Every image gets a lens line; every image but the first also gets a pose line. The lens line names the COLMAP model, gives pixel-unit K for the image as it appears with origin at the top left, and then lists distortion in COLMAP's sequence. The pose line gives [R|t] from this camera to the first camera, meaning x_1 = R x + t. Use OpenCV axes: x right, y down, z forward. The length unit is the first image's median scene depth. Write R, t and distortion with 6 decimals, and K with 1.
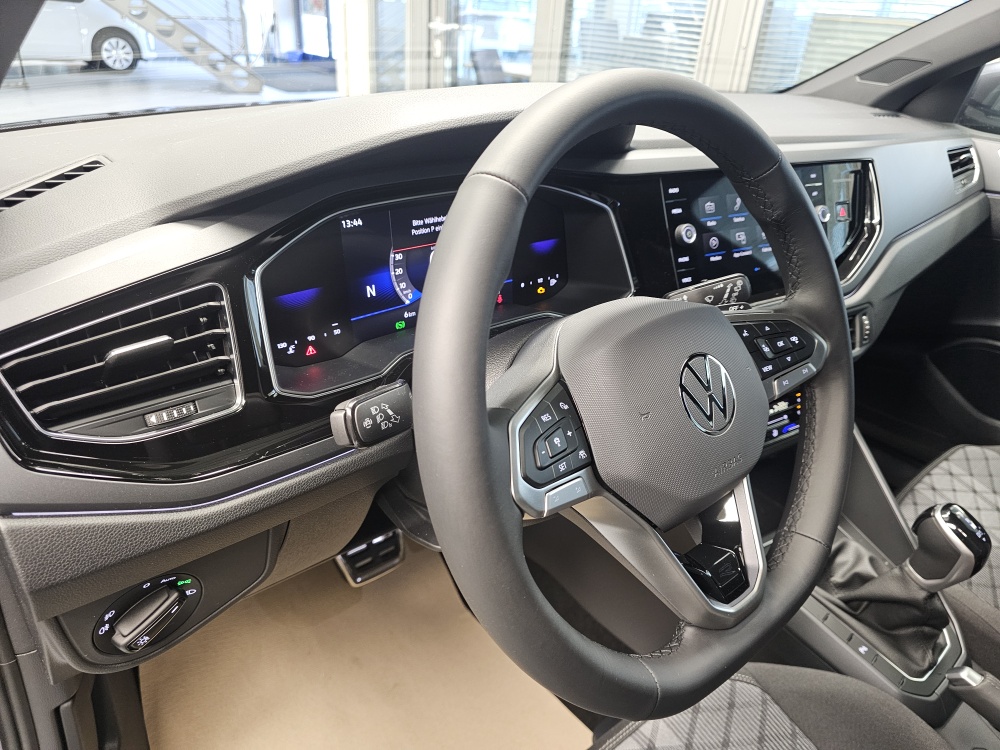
lens RADIAL K [[648.3, 0, 500.0], [0, 648.3, 375.0], [0, 0, 1]] dist [0.030772, -0.046119]
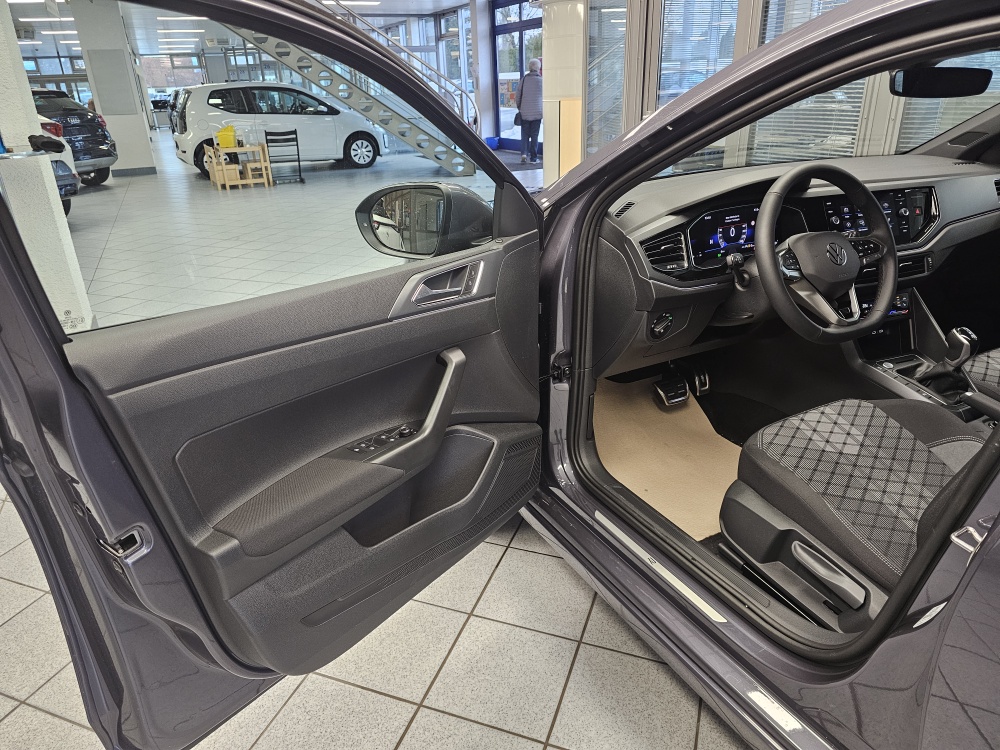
lens RADIAL K [[650.6, 0, 500.0], [0, 650.6, 375.0], [0, 0, 1]] dist [0.007268, -0.001541]
pose [[0.970601, 0.002224, -0.240682, -0.293928], [-0.024864, 0.995534, -0.091070, 0.527005], [0.239405, 0.094377, 0.966322, -1.379886]]
